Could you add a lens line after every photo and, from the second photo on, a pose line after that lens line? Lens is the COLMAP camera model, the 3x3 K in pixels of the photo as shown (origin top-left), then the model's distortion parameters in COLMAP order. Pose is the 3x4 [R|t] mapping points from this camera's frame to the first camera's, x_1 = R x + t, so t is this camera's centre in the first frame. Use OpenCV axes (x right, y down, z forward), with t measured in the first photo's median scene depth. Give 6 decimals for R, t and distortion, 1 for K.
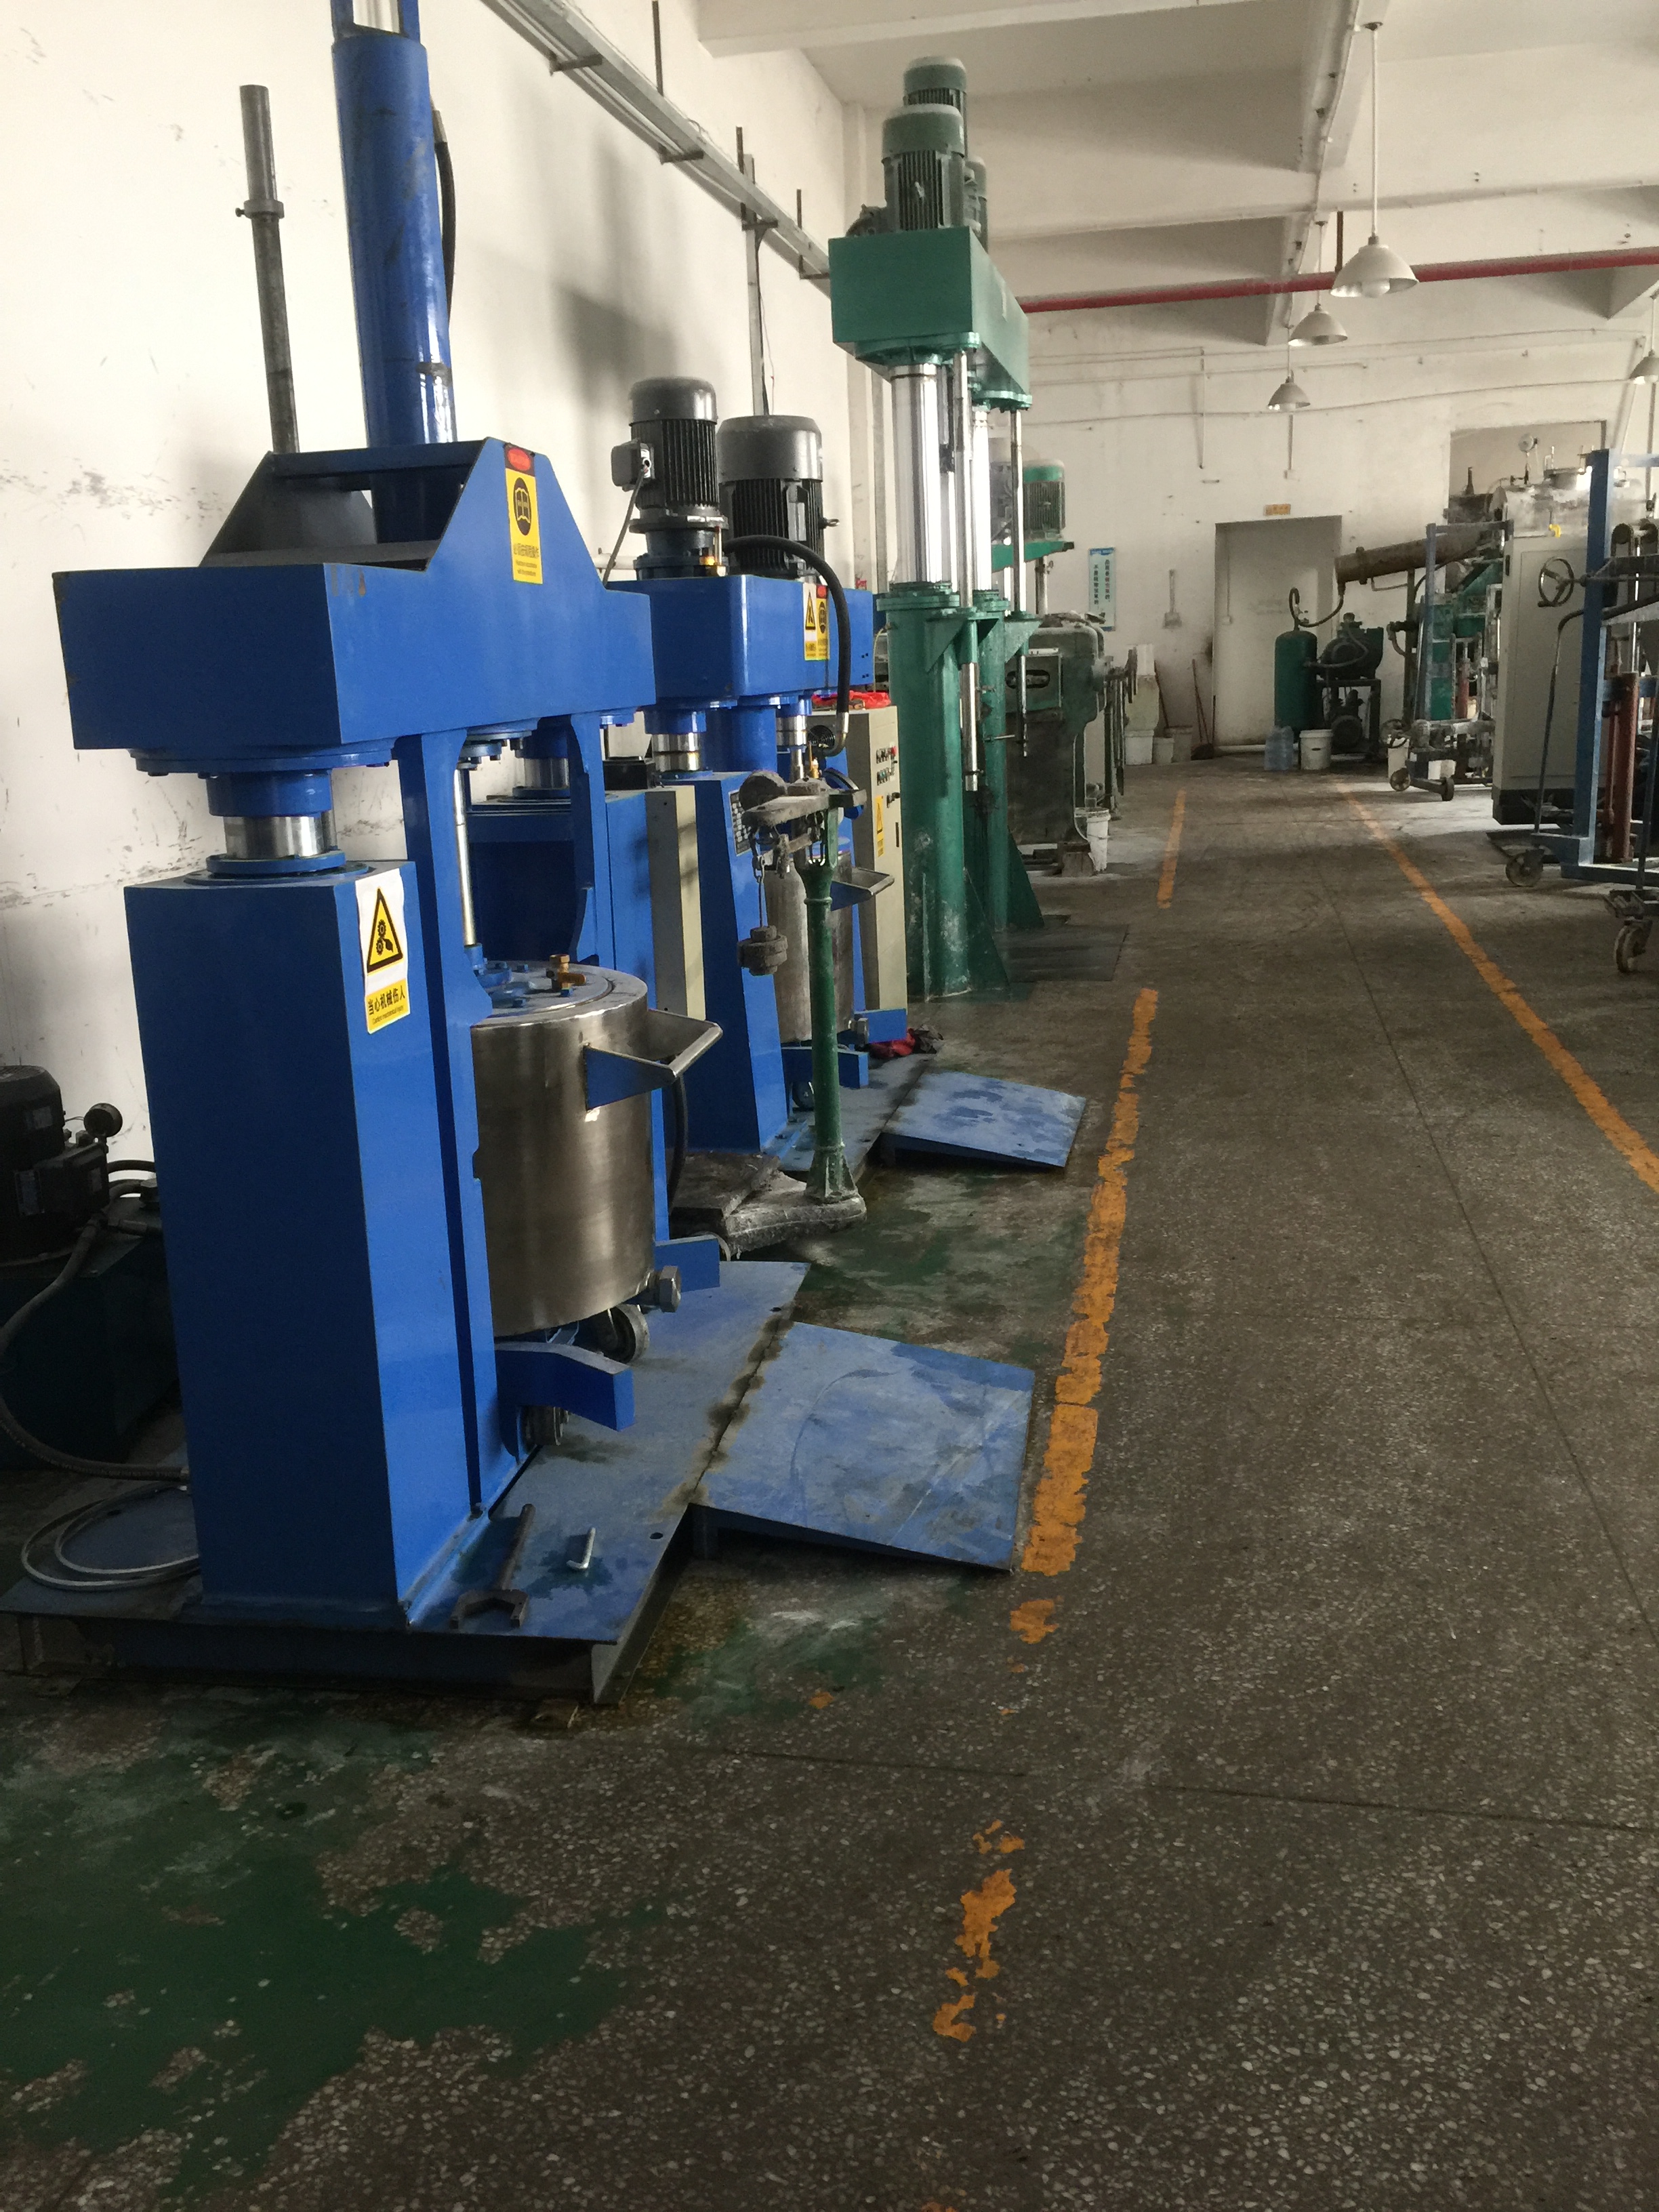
lens RADIAL K [[1892.5, 0, 831.0], [0, 1892.5, 1118.5], [0, 0, 1]] dist [0.076079, -0.102300]
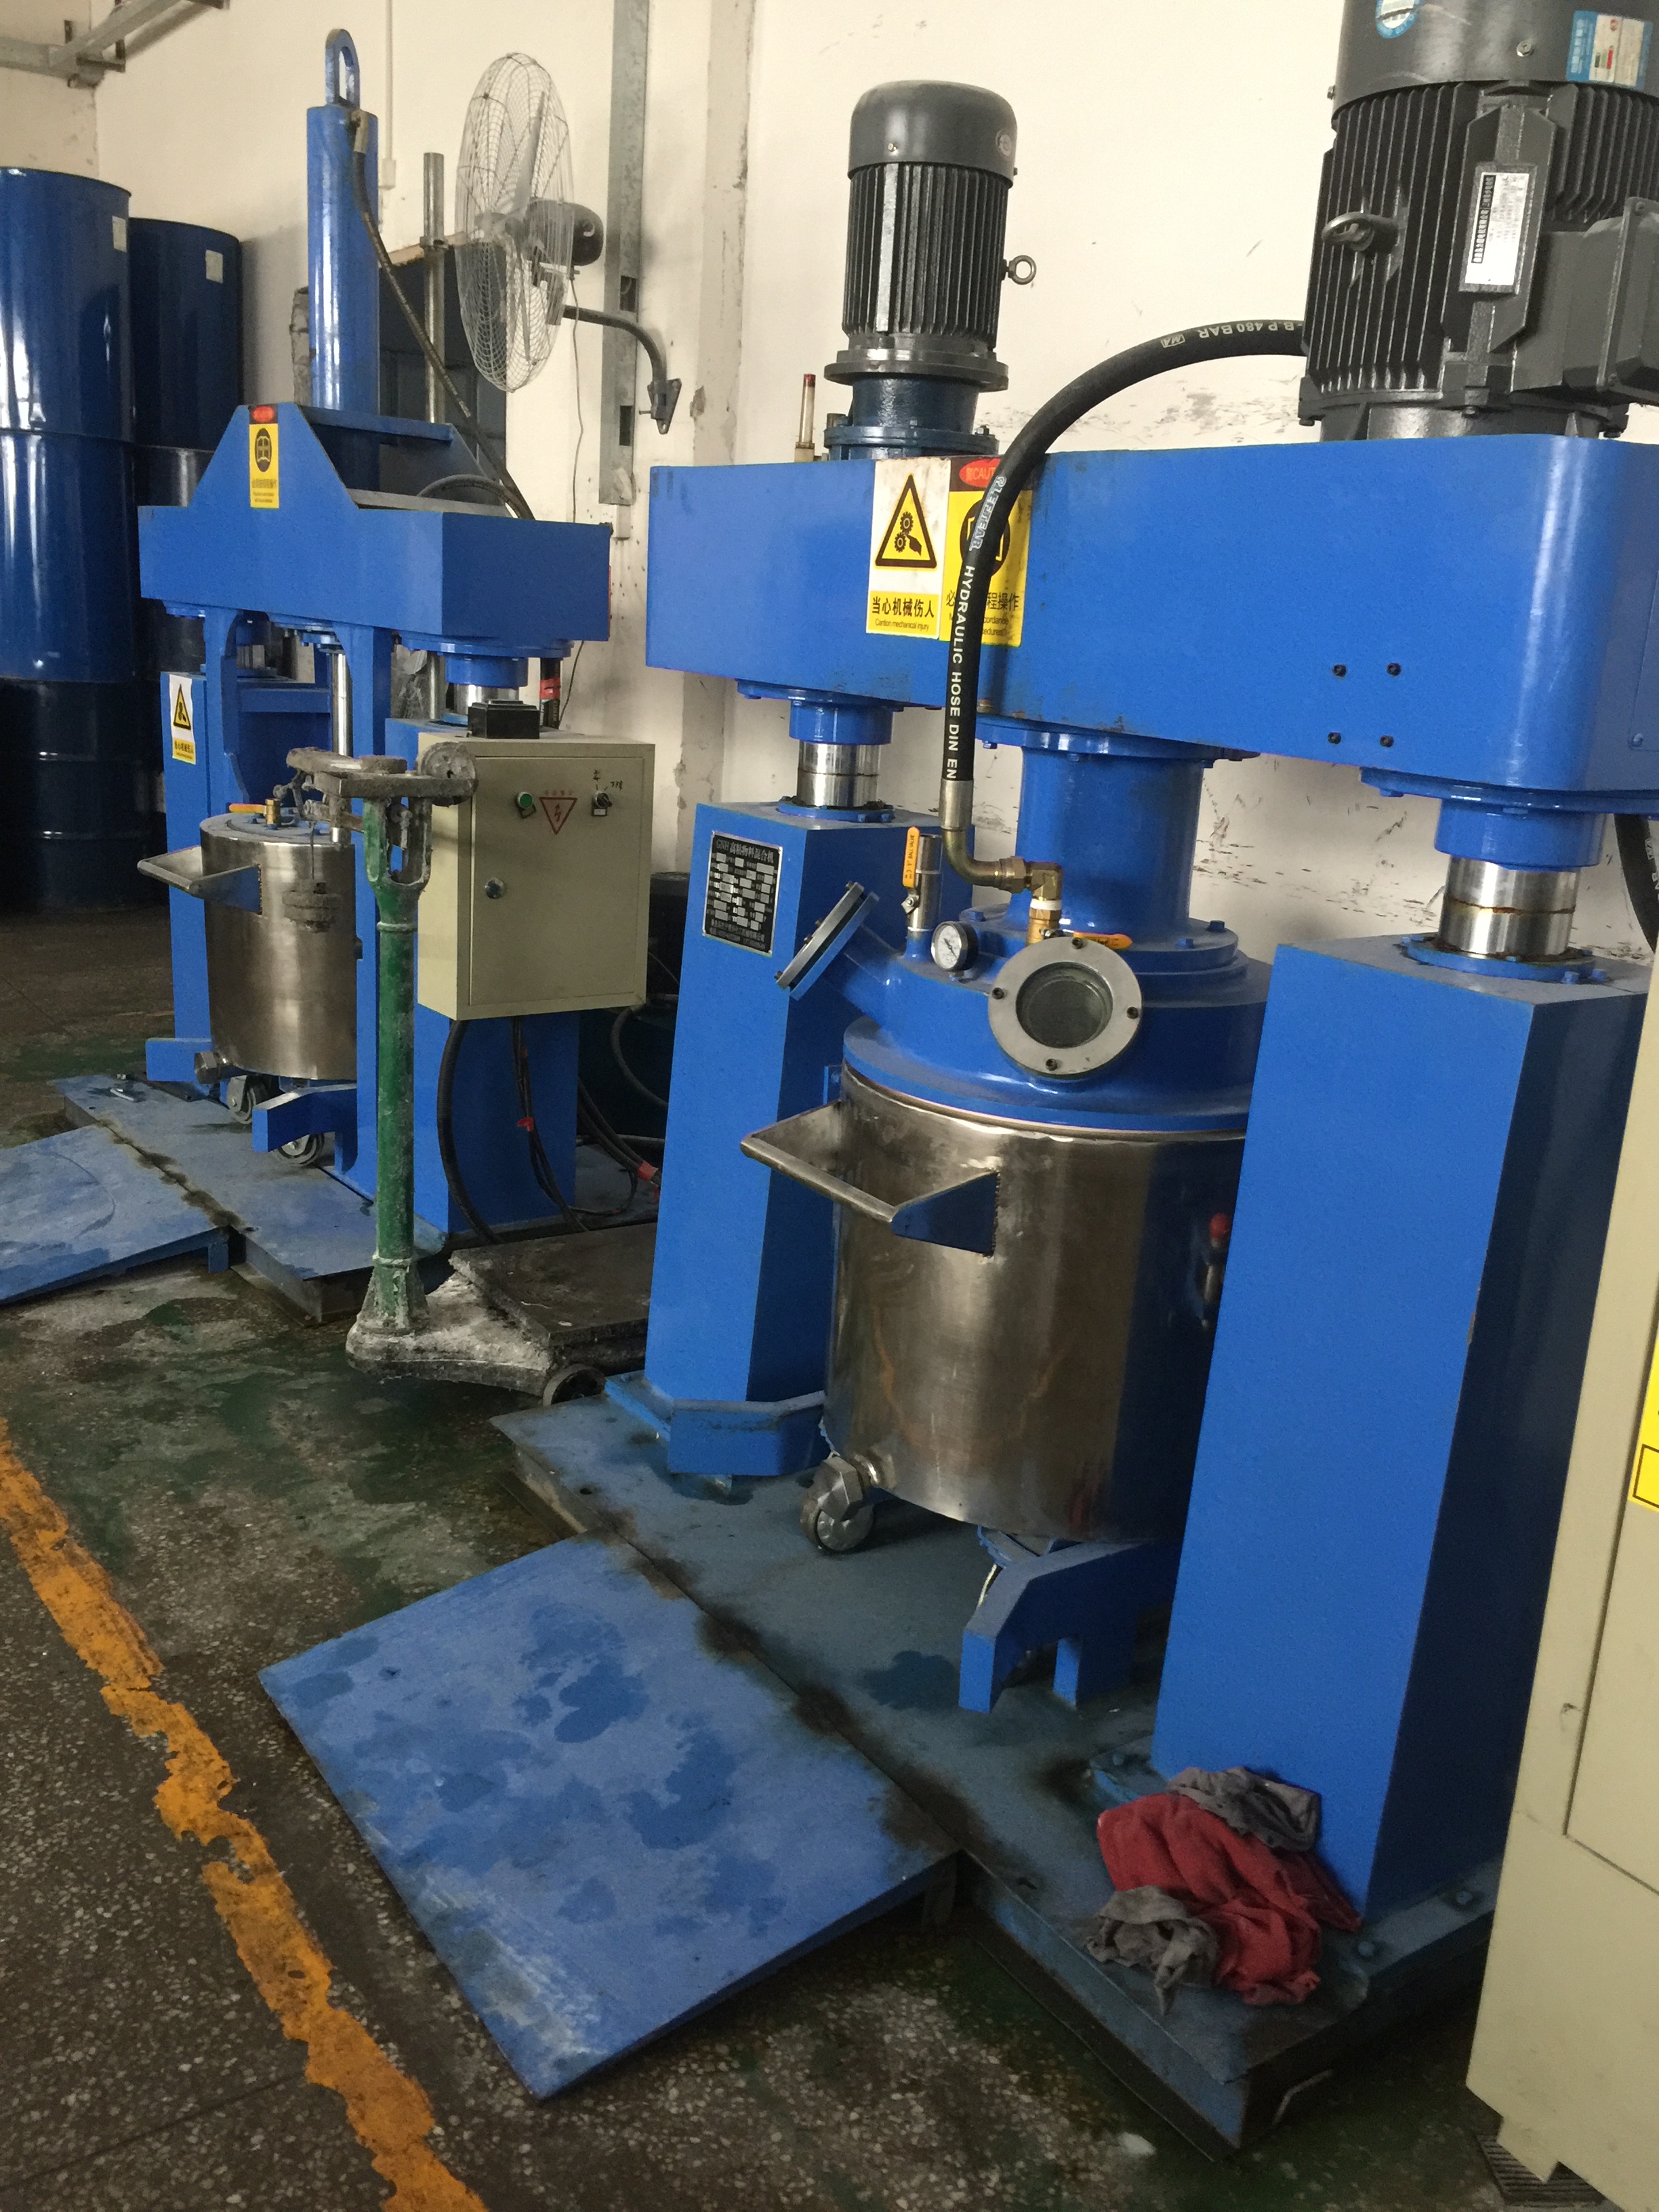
lens RADIAL K [[1884.3, 0, 835.5], [0, 1884.3, 1099.7], [0, 0, 1]] dist [0.084440, -0.123152]
pose [[-0.693285, 0.177127, -0.698557, 0.429313], [-0.207519, 0.879201, 0.428885, -0.437051], [0.690139, 0.442303, -0.572780, 1.696531]]
